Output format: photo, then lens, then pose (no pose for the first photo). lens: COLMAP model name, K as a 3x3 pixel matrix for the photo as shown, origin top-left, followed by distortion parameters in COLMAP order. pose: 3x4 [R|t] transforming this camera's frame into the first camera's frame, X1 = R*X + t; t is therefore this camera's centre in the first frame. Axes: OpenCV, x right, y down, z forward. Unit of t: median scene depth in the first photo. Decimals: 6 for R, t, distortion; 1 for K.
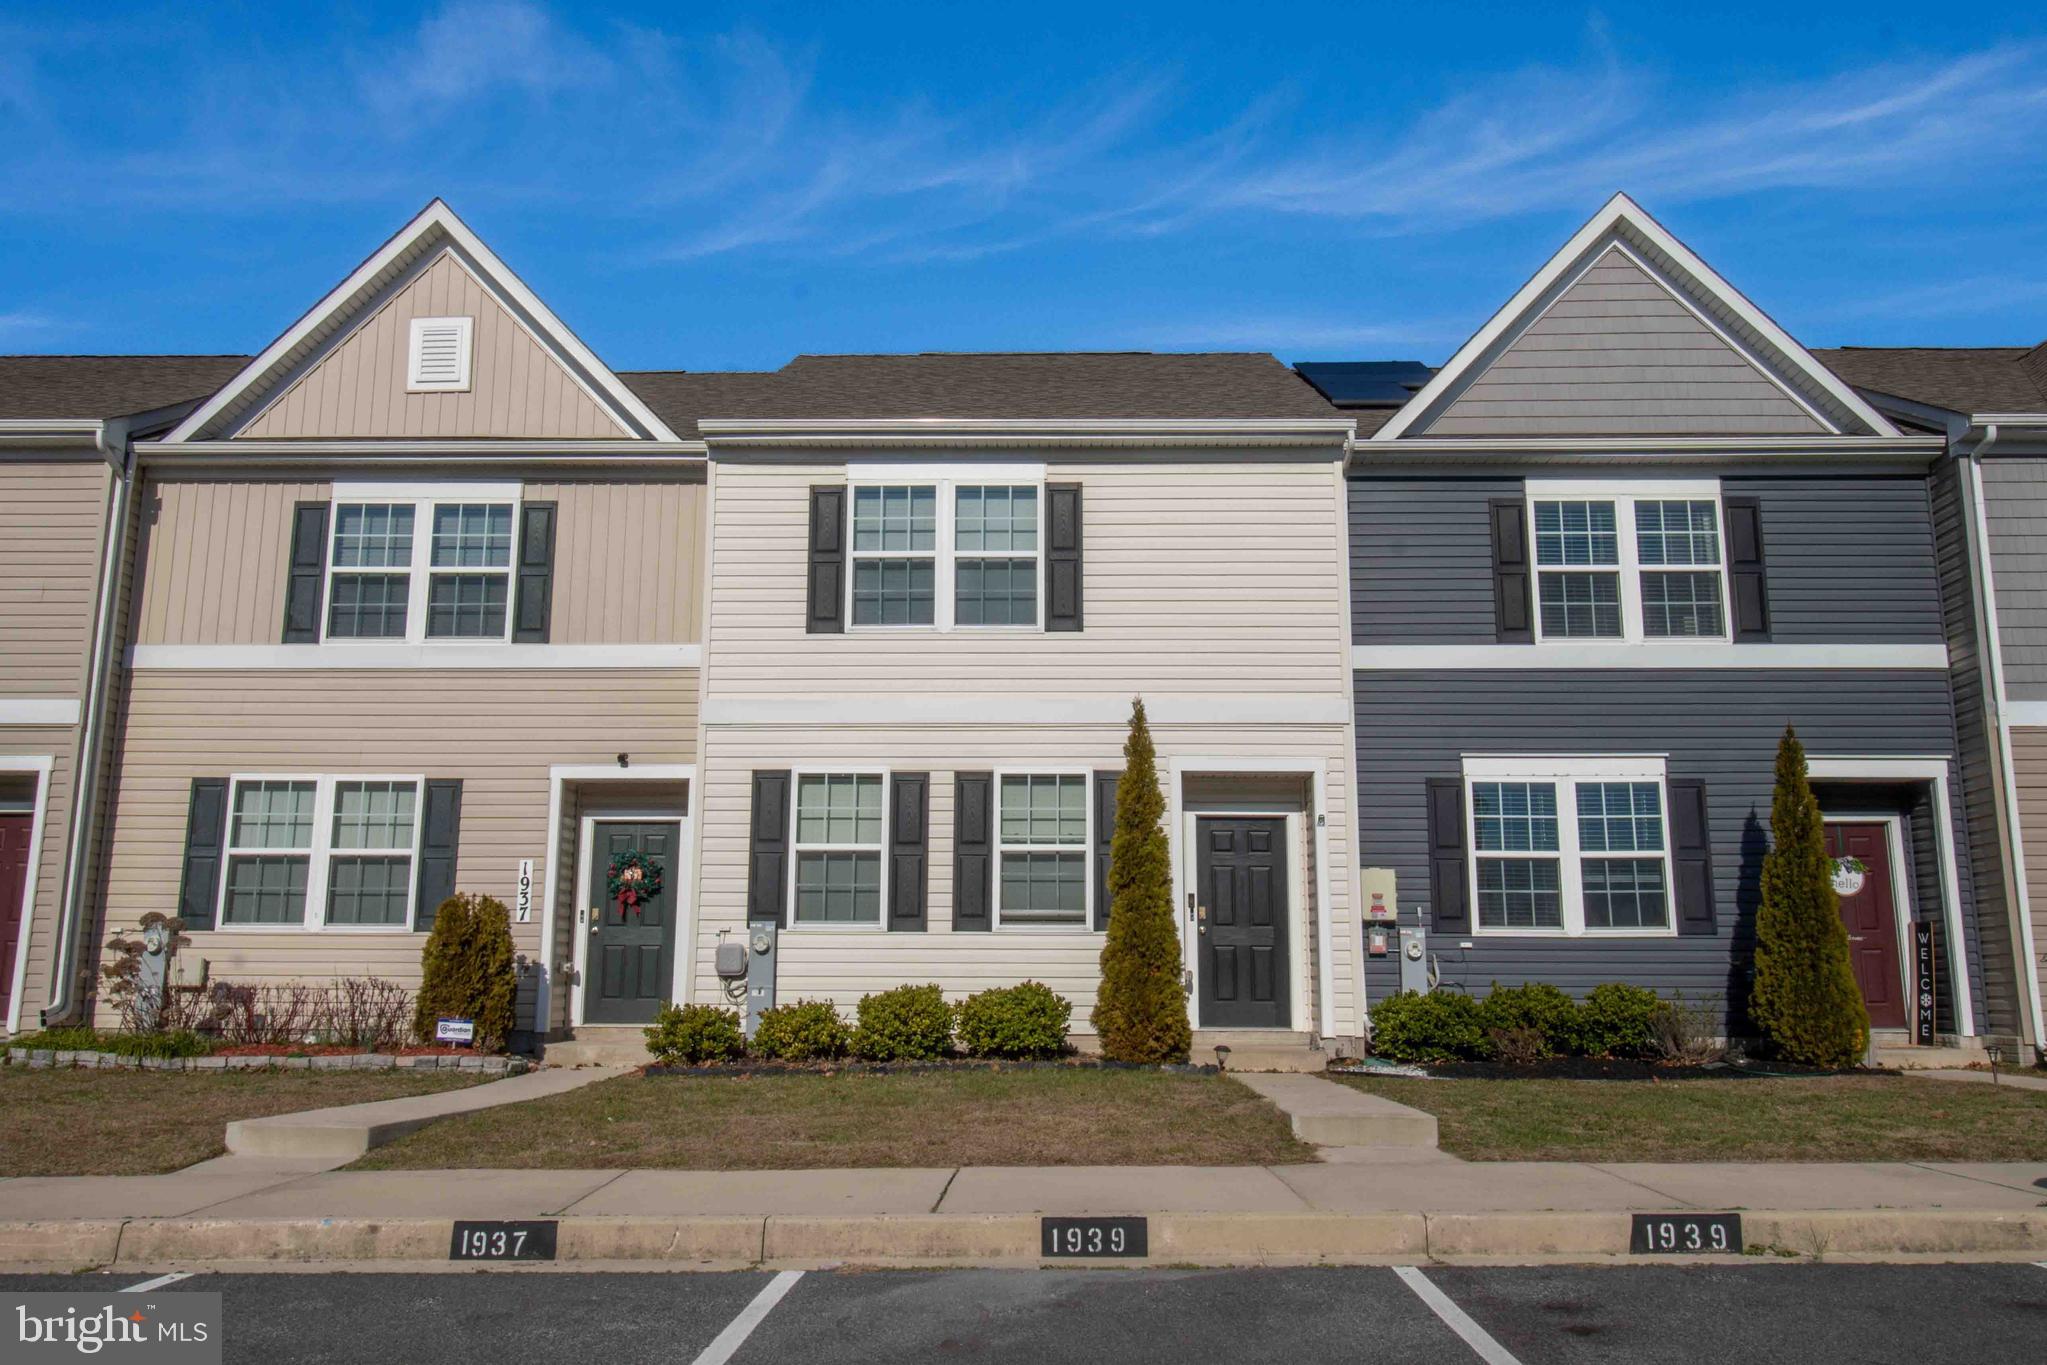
lens RADIAL K [[1484.6, 0, 1043.0], [0, 1484.6, 670.1], [0, 0, 1]] dist [0.016720, 0.029656]
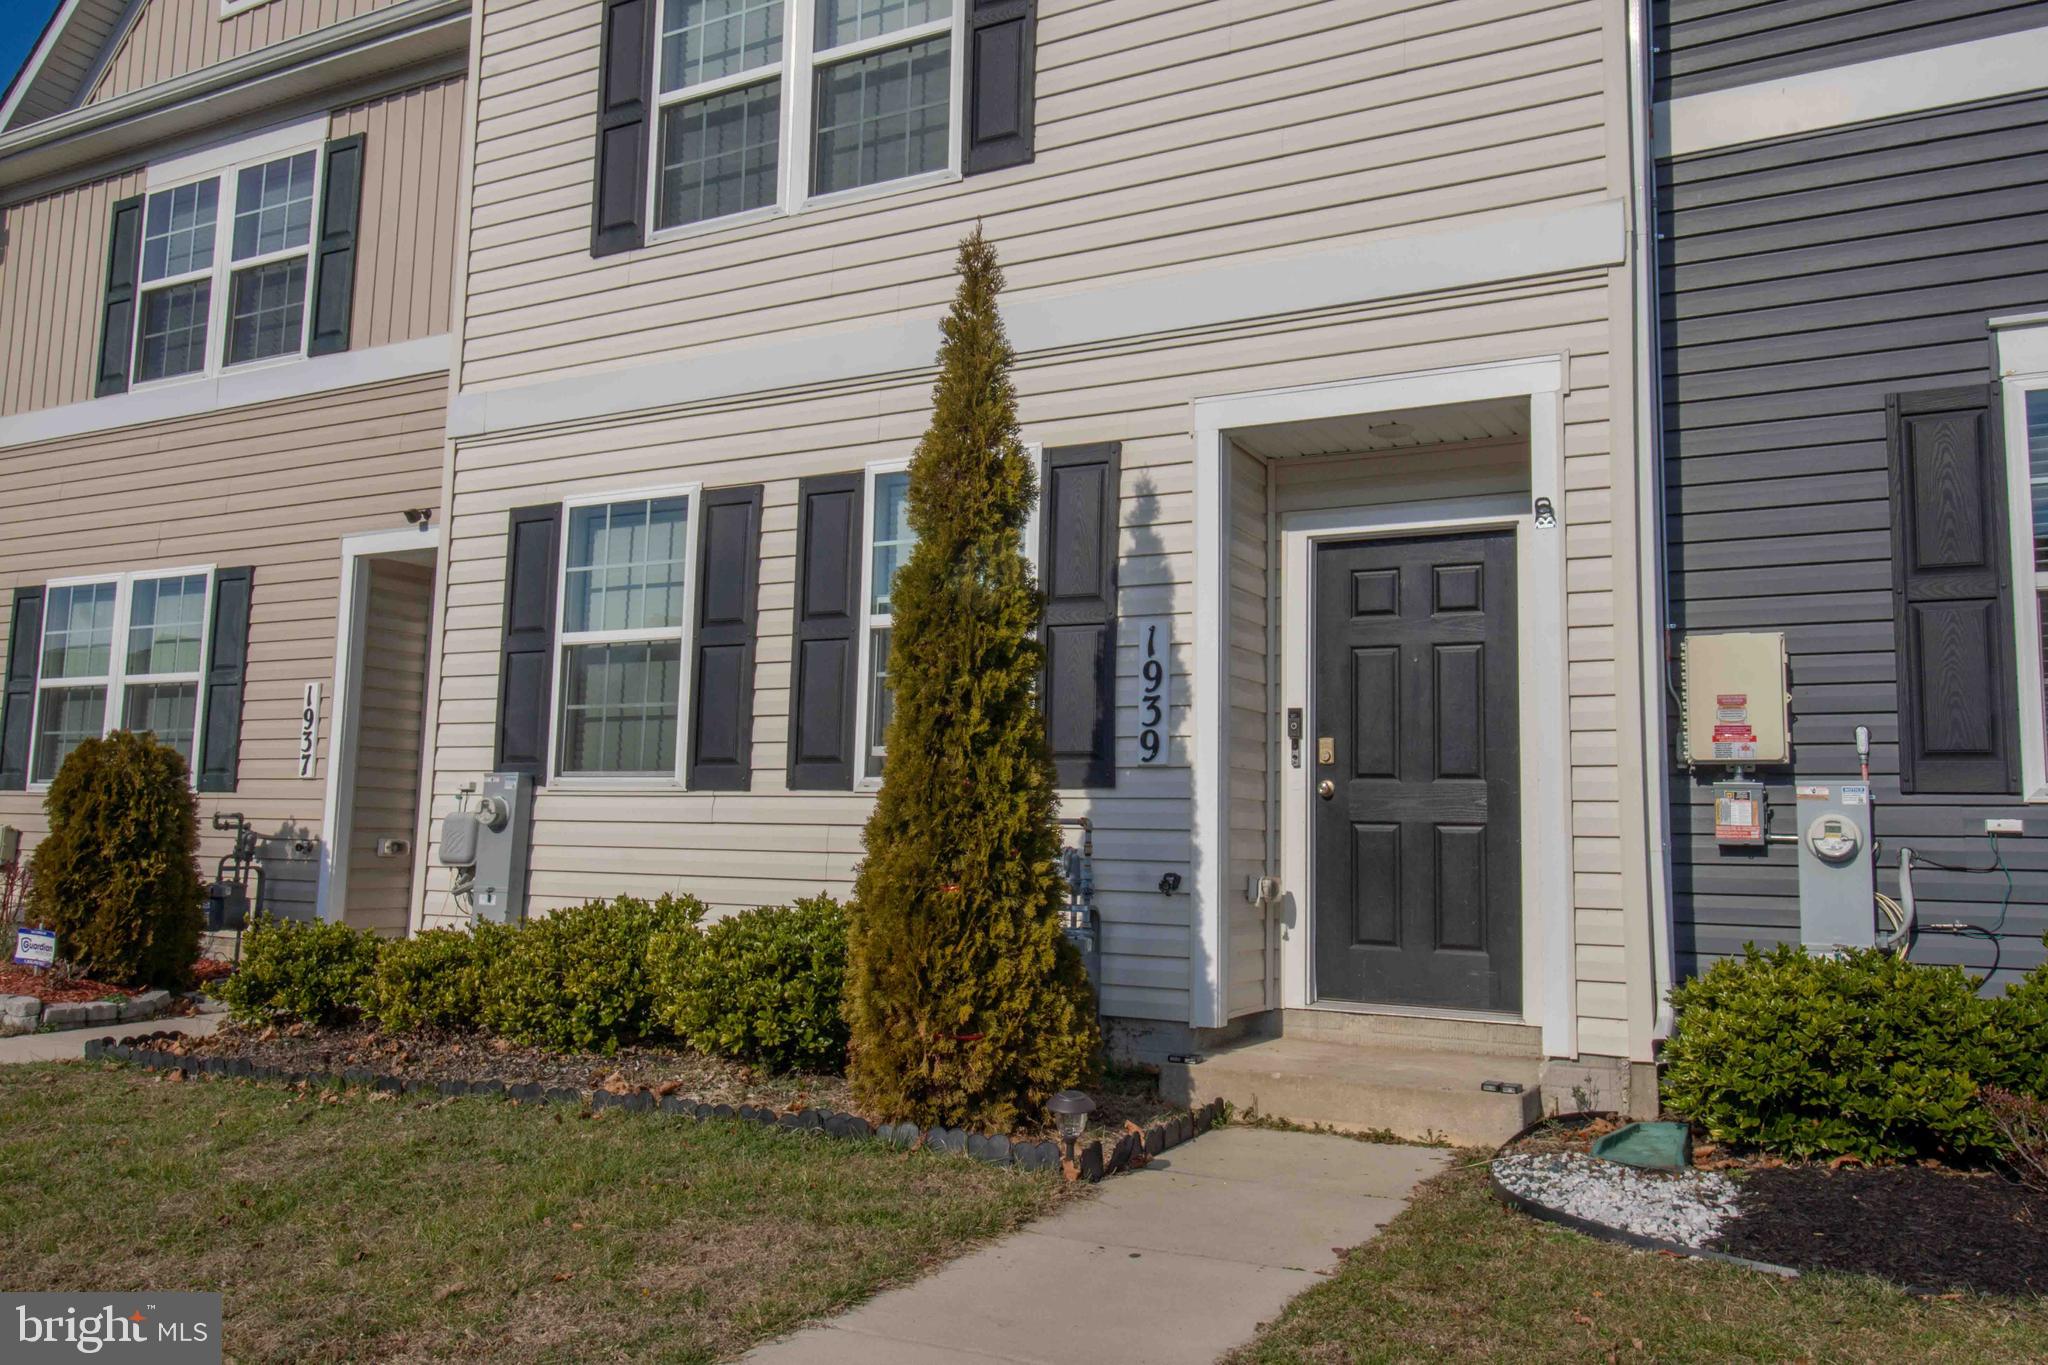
lens RADIAL K [[1532.7, 0, 1039.6], [0, 1532.7, 651.5], [0, 0, 1]] dist [0.003052, 0.013397]
pose [[0.895961, -0.041437, -0.442195, 0.239294], [0.075058, 0.995444, 0.058798, 0.100806], [0.437744, -0.085871, 0.894990, 0.554532]]
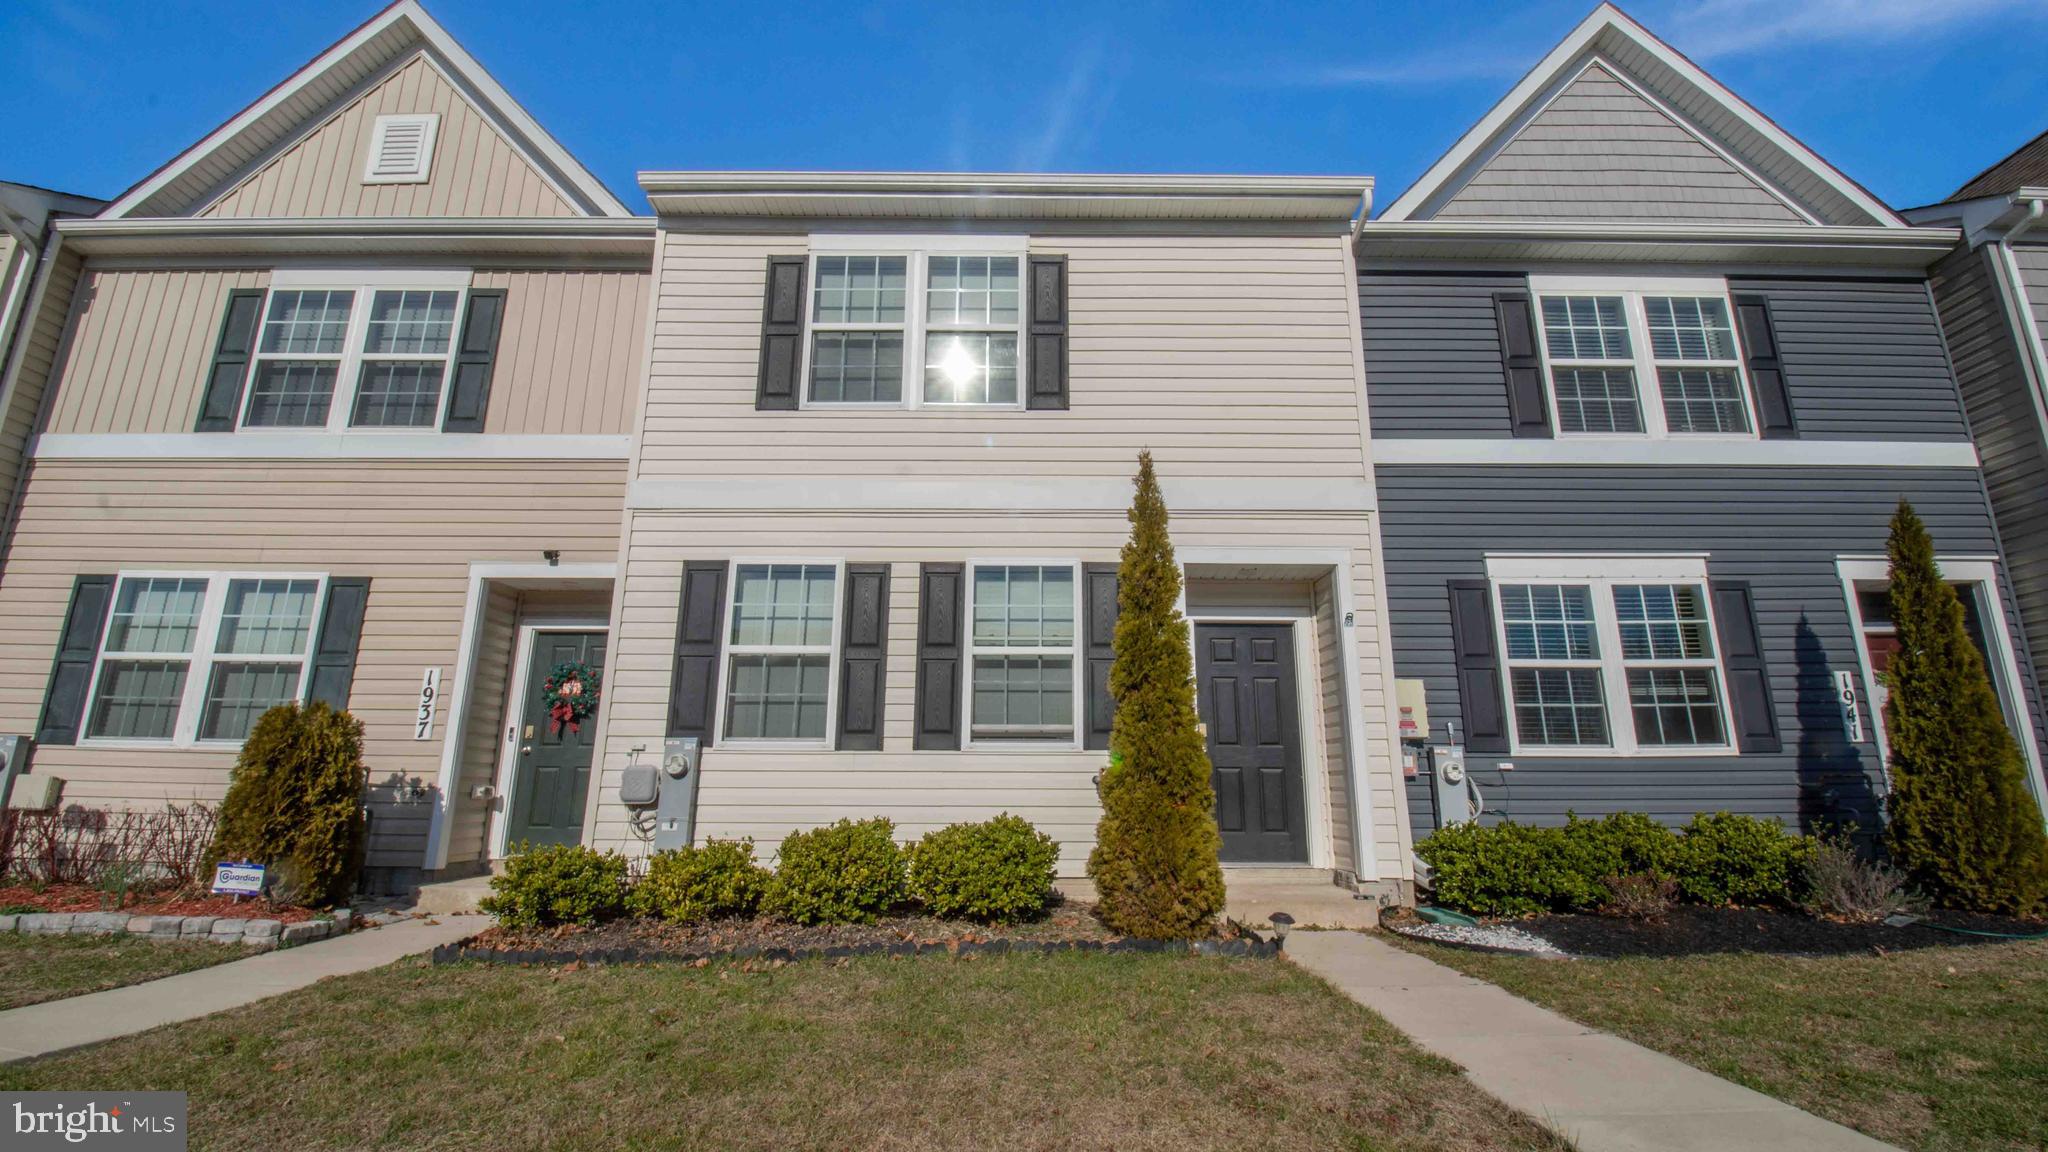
lens RADIAL K [[864.1, 0, 1043.2], [0, 864.1, 567.1], [0, 0, 1]] dist [-0.005720, -0.004014]
pose [[0.999602, 0.006180, 0.027527, -0.002182], [-0.004923, 0.998952, -0.045505, 0.091601], [-0.027779, 0.045352, 0.998585, 0.493330]]
